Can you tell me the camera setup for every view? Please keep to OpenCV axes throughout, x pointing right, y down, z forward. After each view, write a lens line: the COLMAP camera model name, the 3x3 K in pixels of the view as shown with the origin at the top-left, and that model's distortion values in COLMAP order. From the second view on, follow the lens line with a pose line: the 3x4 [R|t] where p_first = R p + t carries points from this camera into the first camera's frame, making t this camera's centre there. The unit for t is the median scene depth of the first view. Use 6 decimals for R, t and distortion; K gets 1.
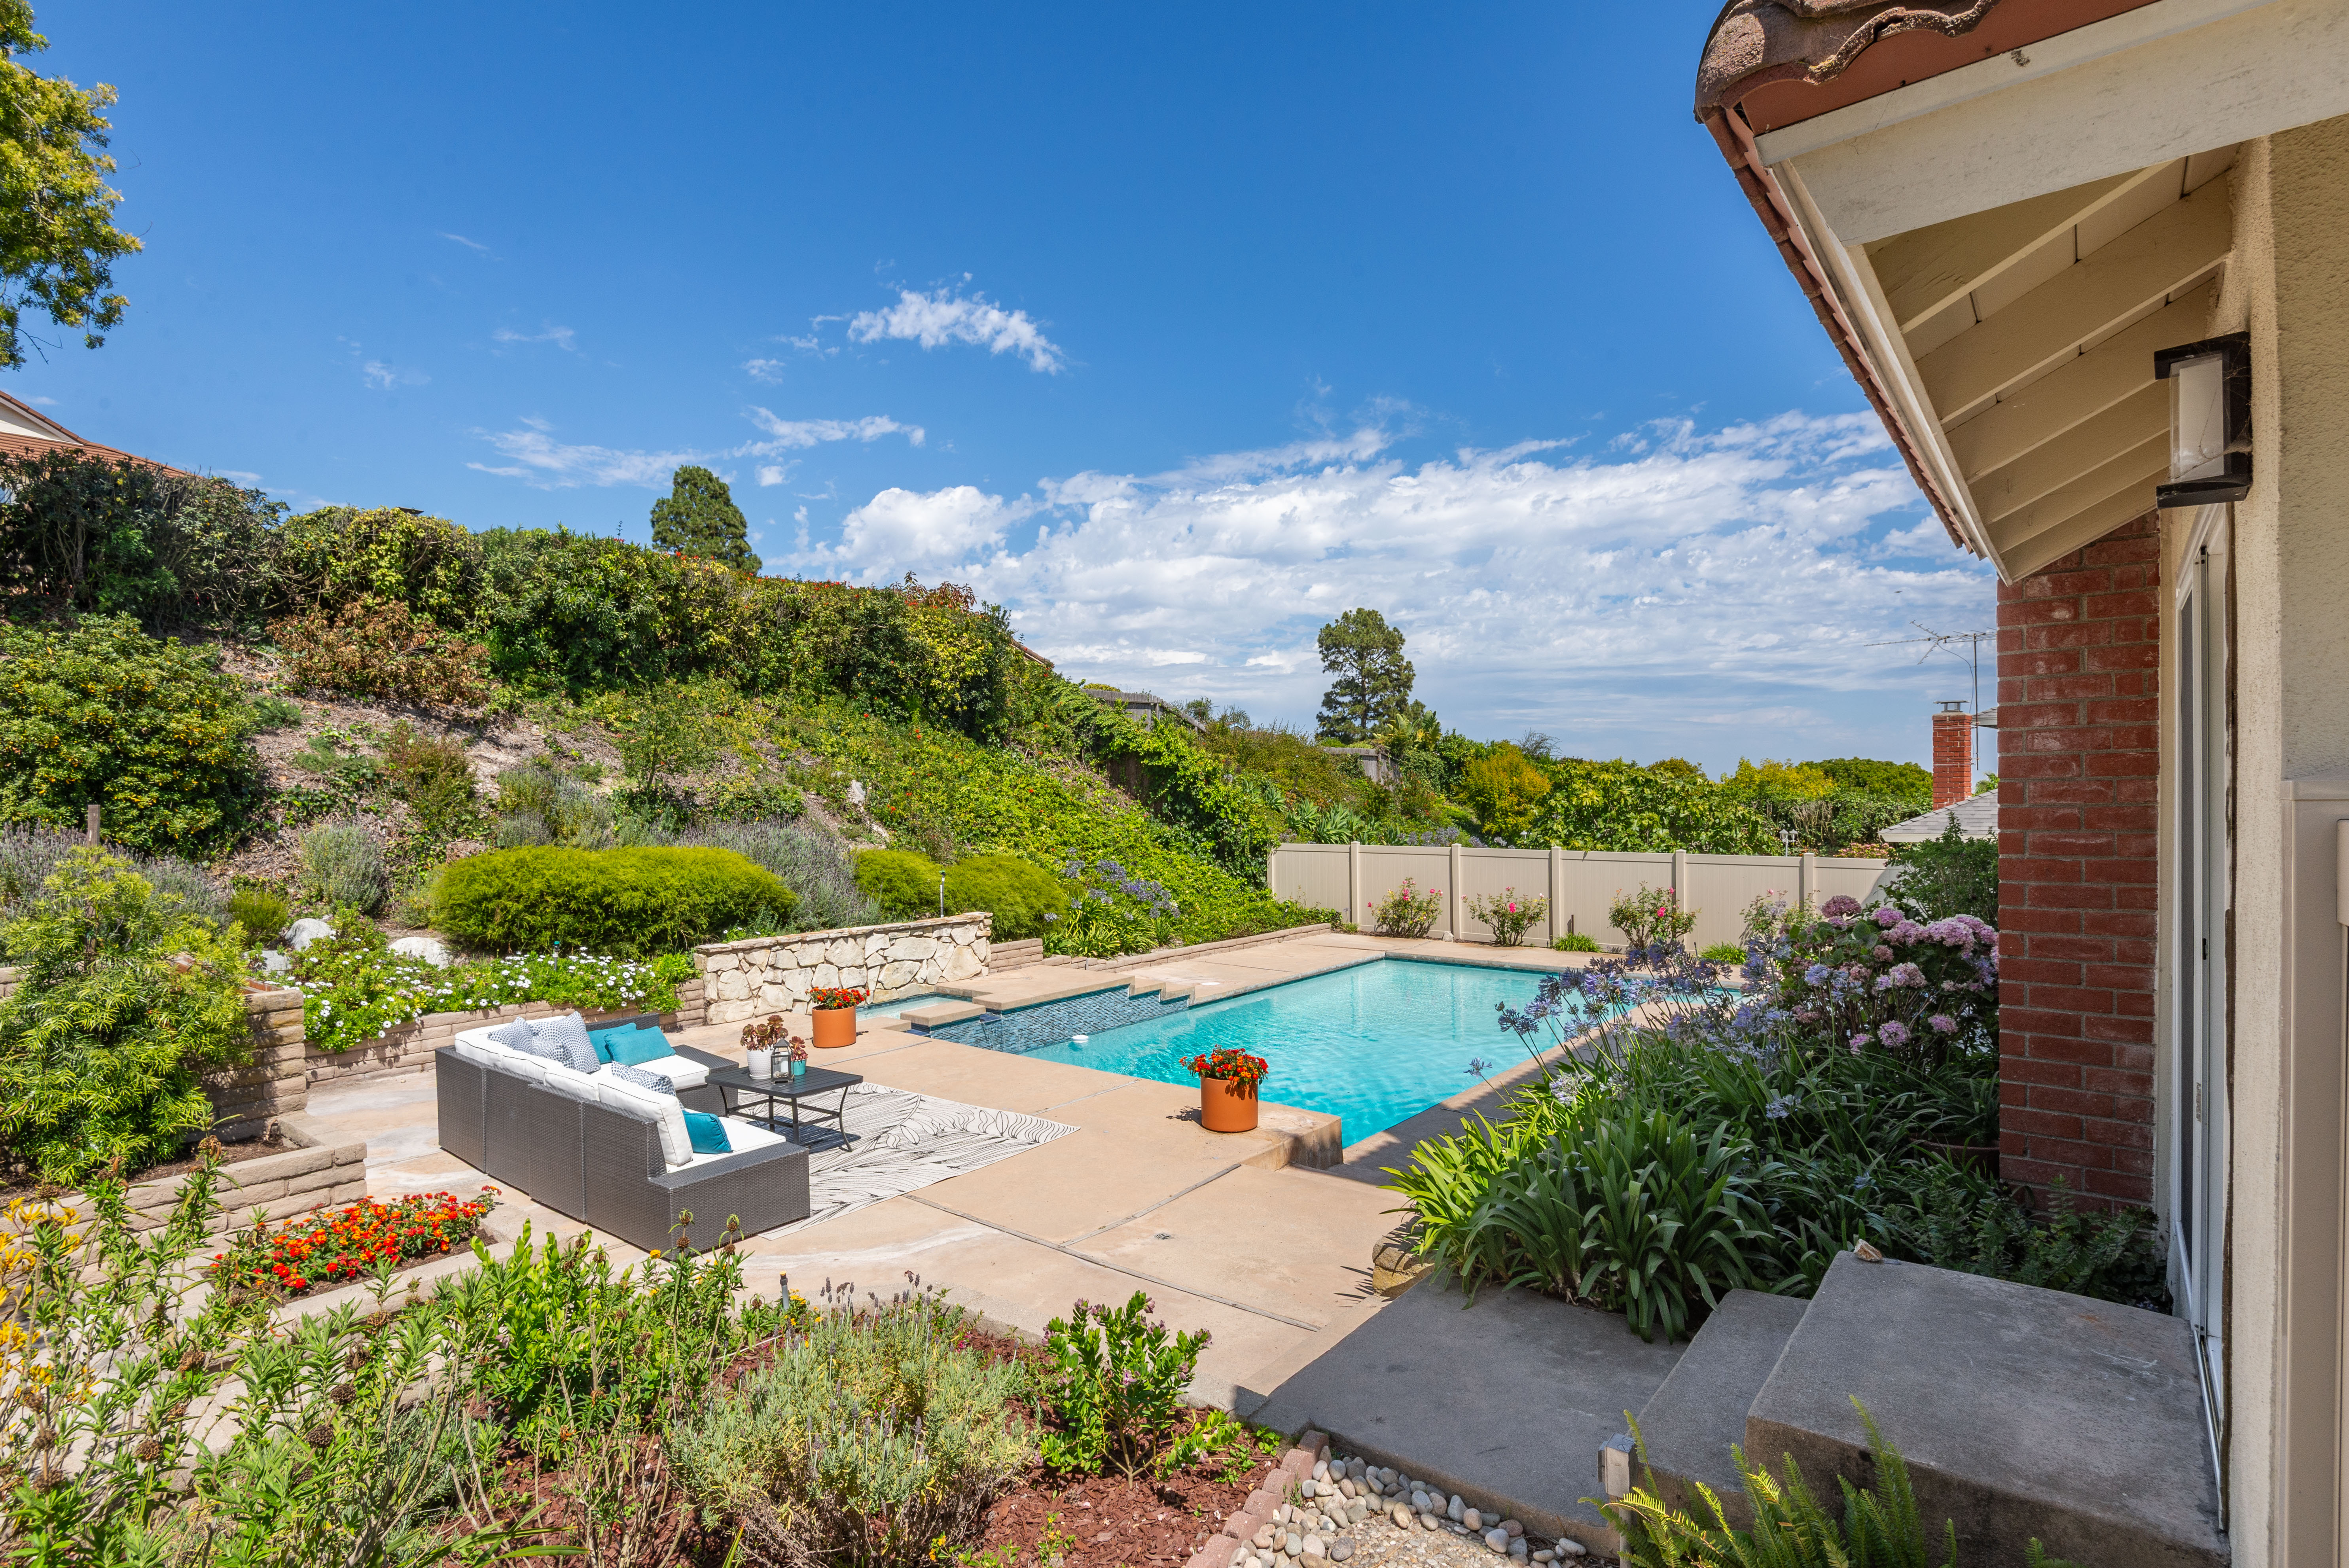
lens RADIAL K [[1183.8, 0, 1156.1], [0, 1183.8, 733.0], [0, 0, 1]] dist [0.036591, -0.025646]
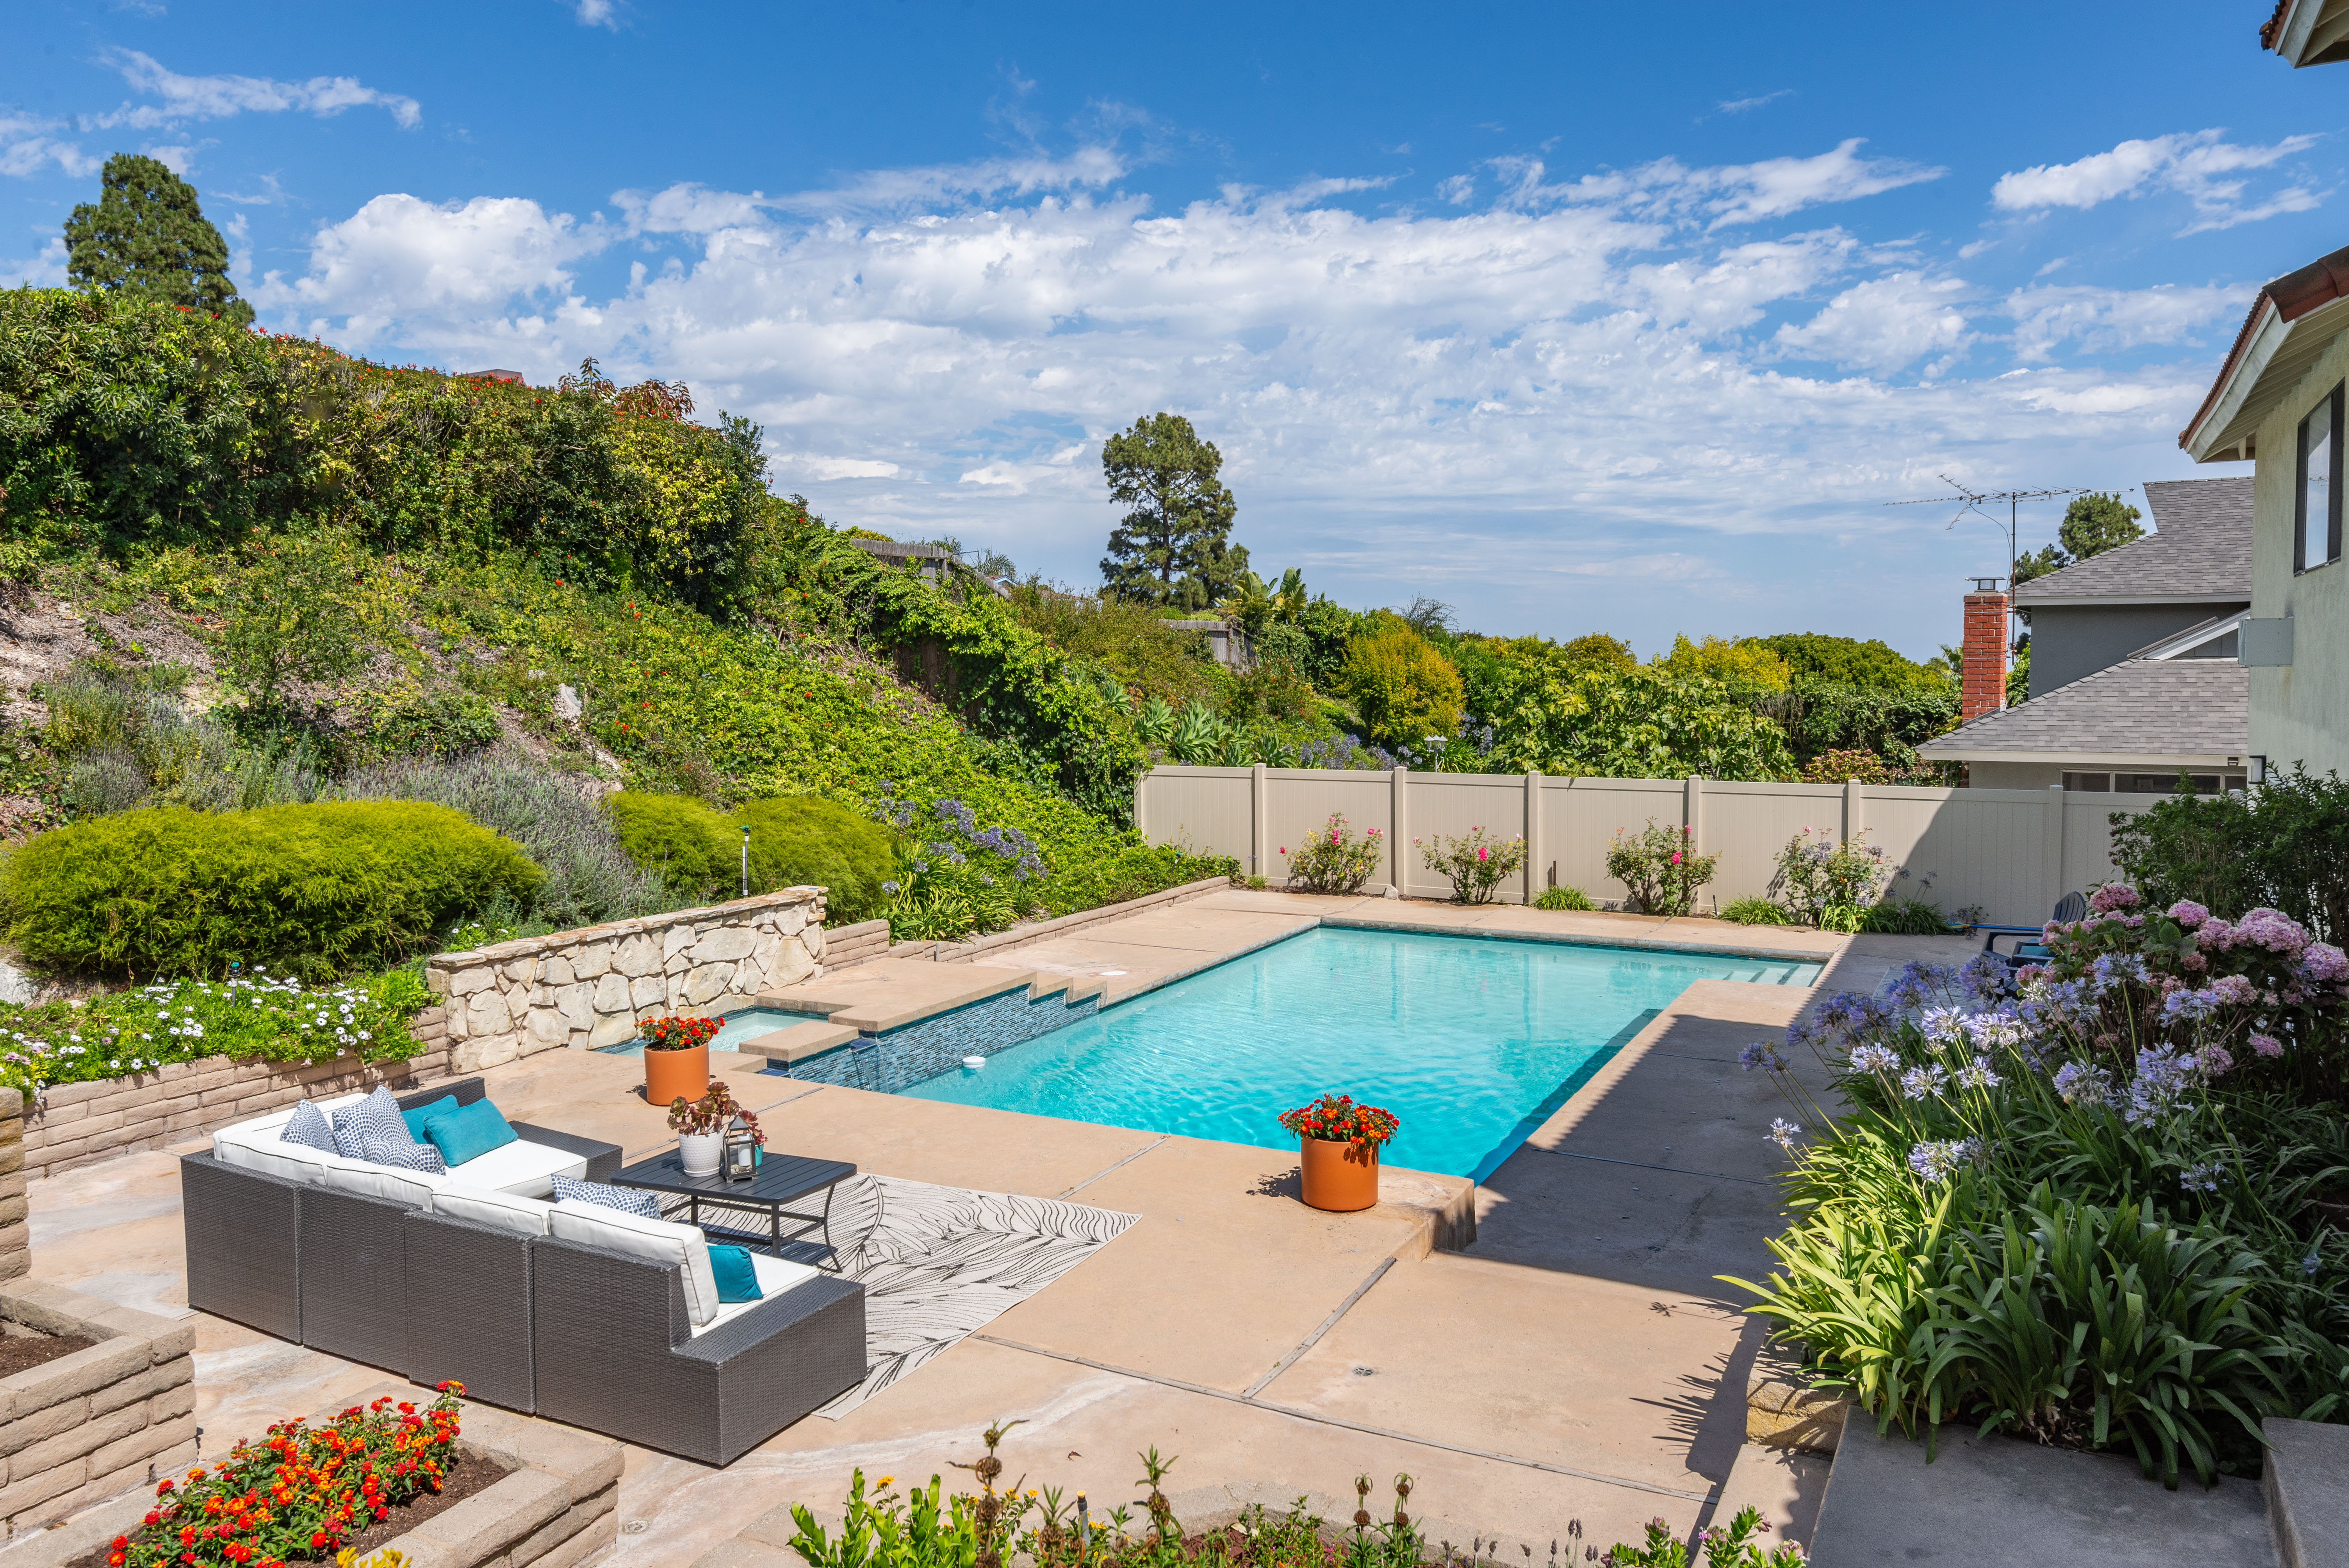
lens RADIAL K [[1684.6, 0, 1165.2], [0, 1684.6, 652.0], [0, 0, 1]] dist [0.014652, 0.001098]
pose [[0.980828, 0.004550, 0.194825, -0.099212], [-0.013054, 0.999016, 0.042387, -0.021437], [-0.194440, -0.044117, 0.979922, 0.002441]]
